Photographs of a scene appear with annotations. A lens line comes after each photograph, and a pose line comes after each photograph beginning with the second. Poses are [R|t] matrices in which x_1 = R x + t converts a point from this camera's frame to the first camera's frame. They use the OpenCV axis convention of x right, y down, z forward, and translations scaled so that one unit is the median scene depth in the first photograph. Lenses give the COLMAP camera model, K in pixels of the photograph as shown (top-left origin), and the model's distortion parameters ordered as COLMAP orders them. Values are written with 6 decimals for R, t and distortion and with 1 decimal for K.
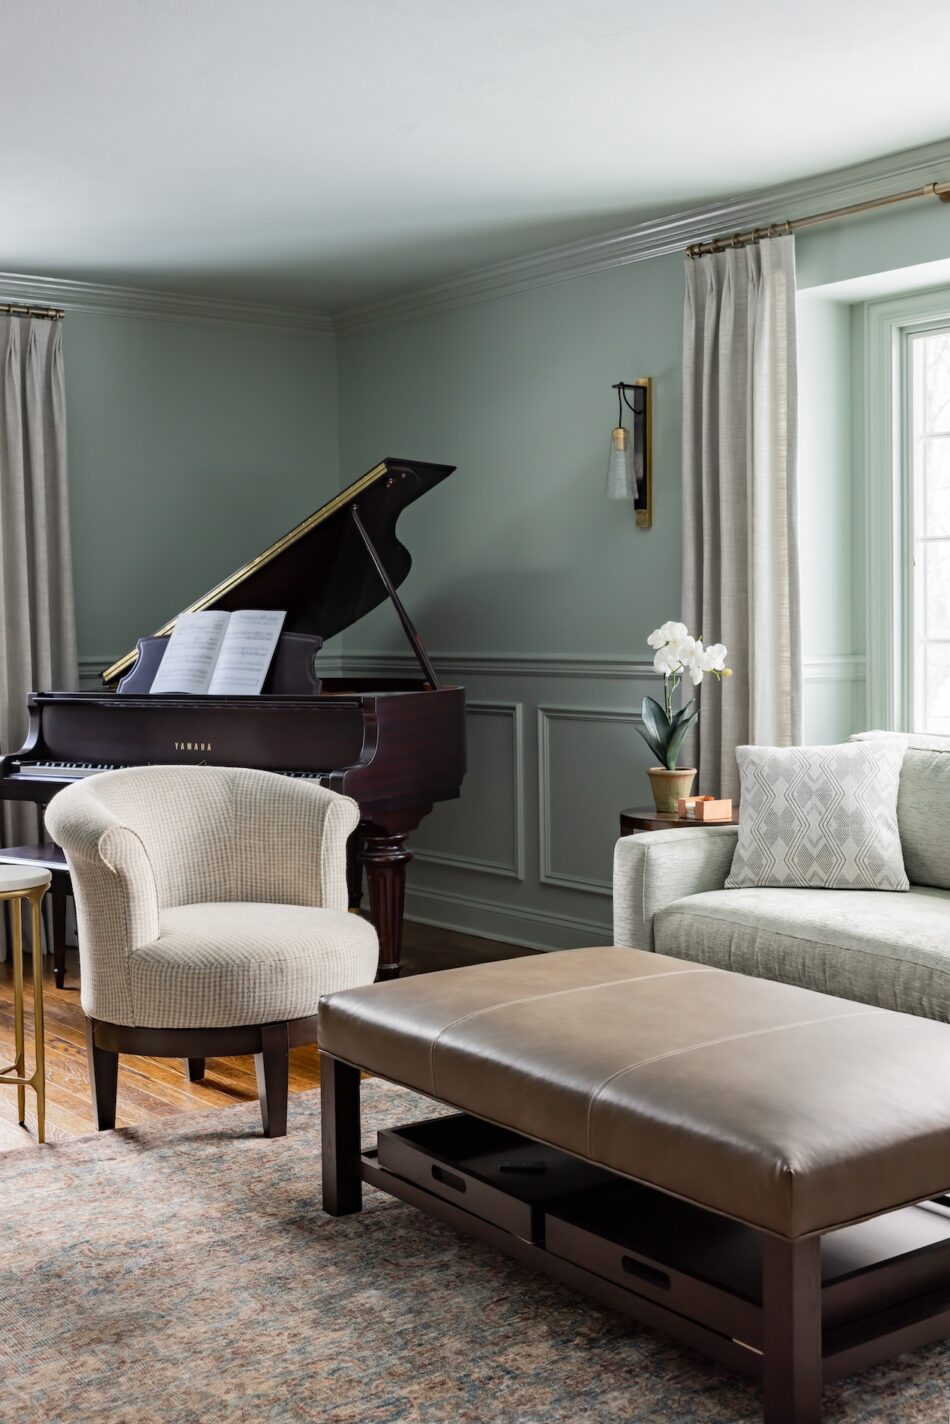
lens RADIAL K [[1759.2, 0, 475.0], [0, 1759.2, 712.0], [0, 0, 1]] dist [0.000900, 0.005456]
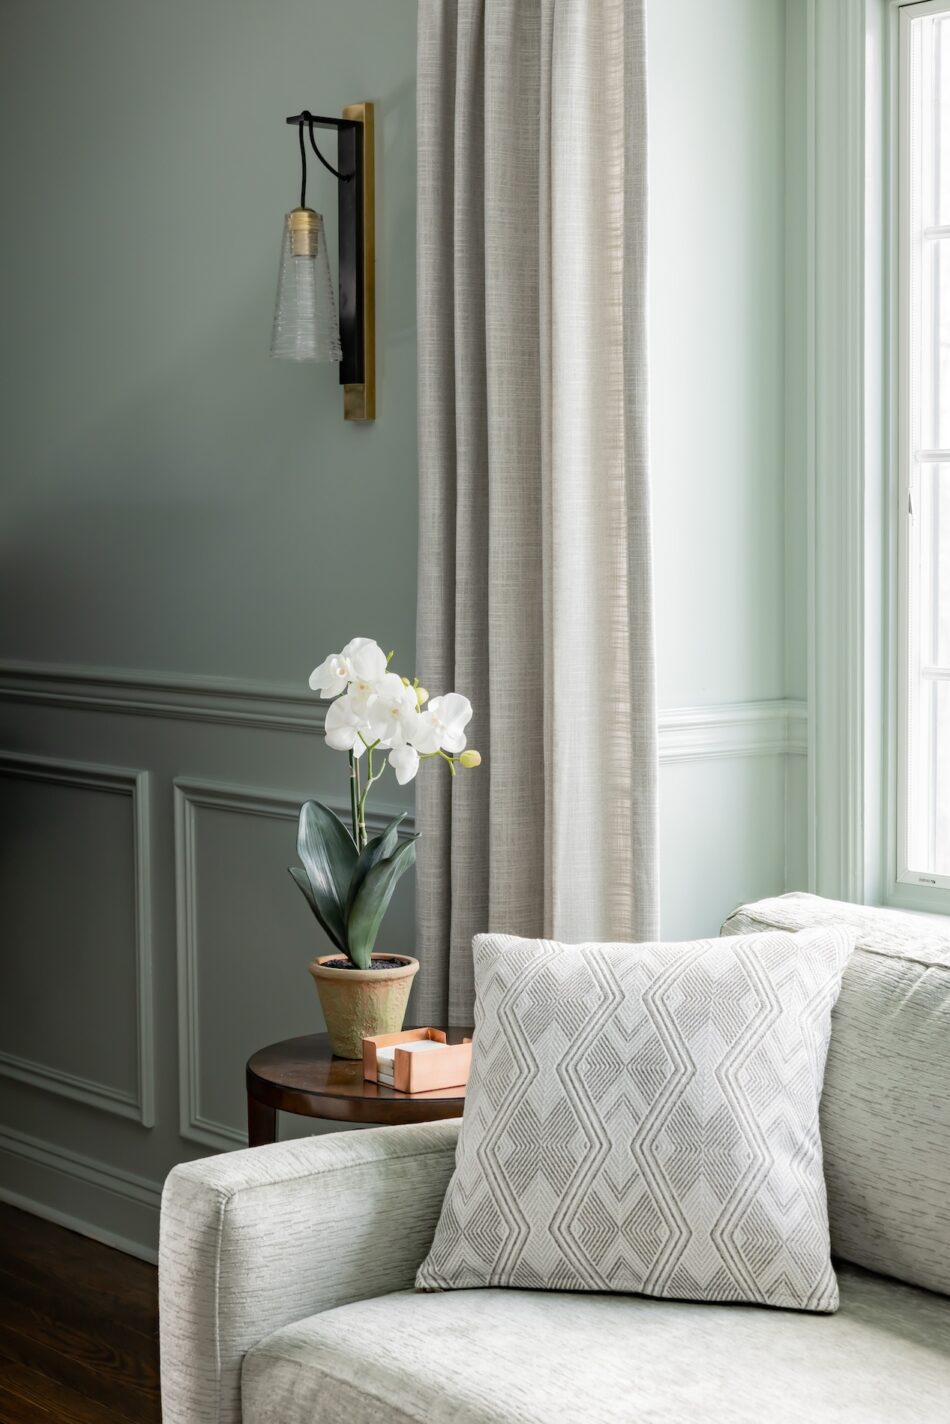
lens RADIAL K [[2631.4, 0, 475.0], [0, 2631.4, 712.0], [0, 0, 1]] dist [0.039371, -0.027458]
pose [[0.999668, 0.004659, 0.025332, 0.124781], [-0.005185, 0.999772, 0.020735, -0.046948], [-0.025229, -0.020860, 0.999464, 0.326632]]
